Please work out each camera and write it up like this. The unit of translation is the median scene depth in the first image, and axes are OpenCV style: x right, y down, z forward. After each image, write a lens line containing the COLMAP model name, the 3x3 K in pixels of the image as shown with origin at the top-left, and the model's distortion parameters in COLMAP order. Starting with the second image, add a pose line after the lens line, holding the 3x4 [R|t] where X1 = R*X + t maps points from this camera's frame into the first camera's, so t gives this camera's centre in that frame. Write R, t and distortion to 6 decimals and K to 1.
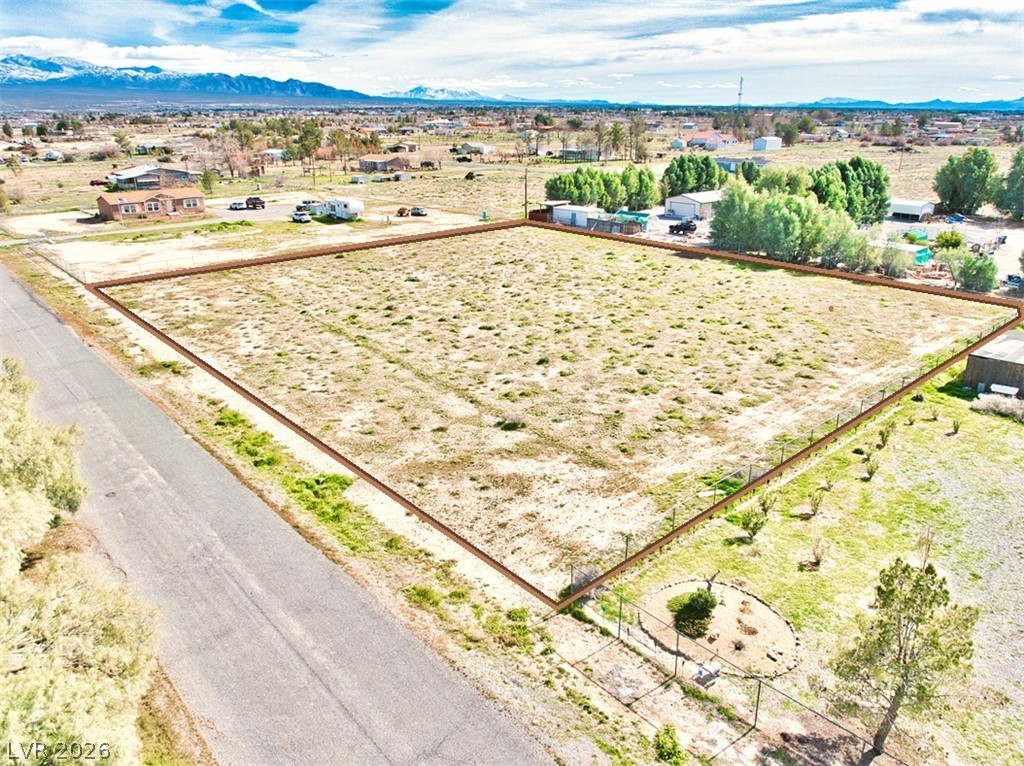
lens RADIAL K [[733.6, 0, 514.6], [0, 733.6, 440.9], [0, 0, 1]] dist [-0.010476, -0.046410]
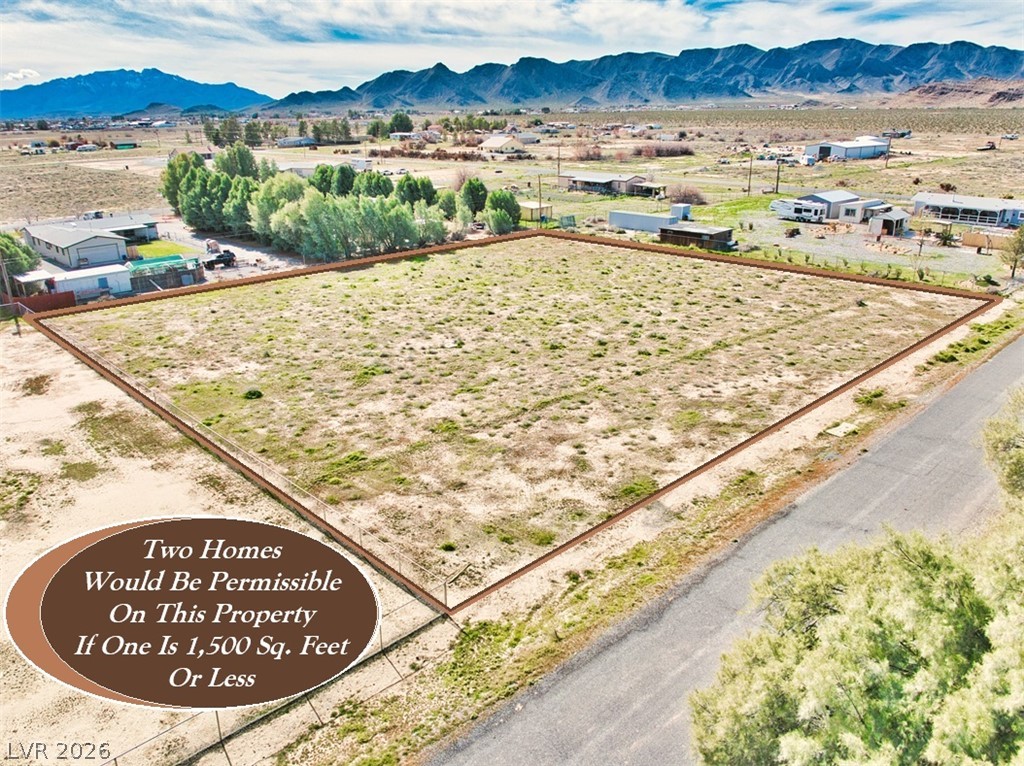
lens RADIAL K [[723.9, 0, 514.6], [0, 723.9, 445.0], [0, 0, 1]] dist [-0.018967, -0.012264]
pose [[-0.048246, -0.417533, 0.907380, -1.323282], [0.421675, 0.815001, 0.397446, -0.617788], [-0.905463, 0.401795, 0.136742, 1.324852]]
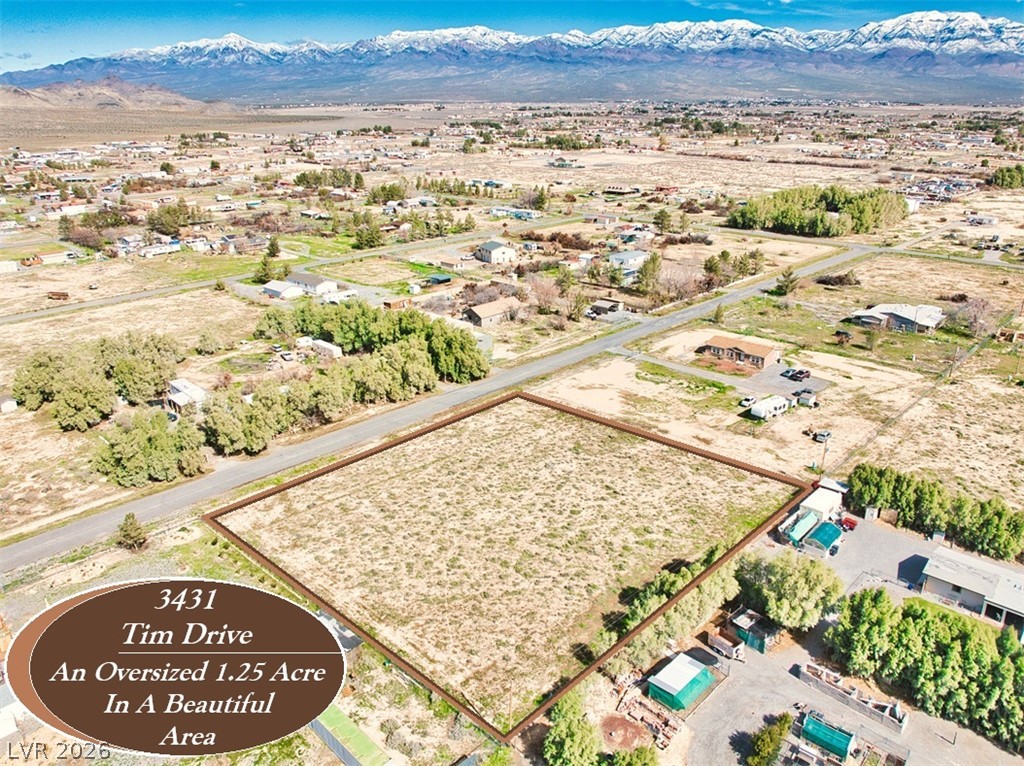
lens RADIAL K [[723.9, 0, 514.6], [0, 723.9, 445.0], [0, 0, 1]] dist [-0.018967, -0.012264]
pose [[0.089552, 0.431225, -0.897789, 1.945423], [-0.408698, 0.837934, 0.361709, -1.224262], [0.908266, 0.334533, 0.251279, 0.761379]]
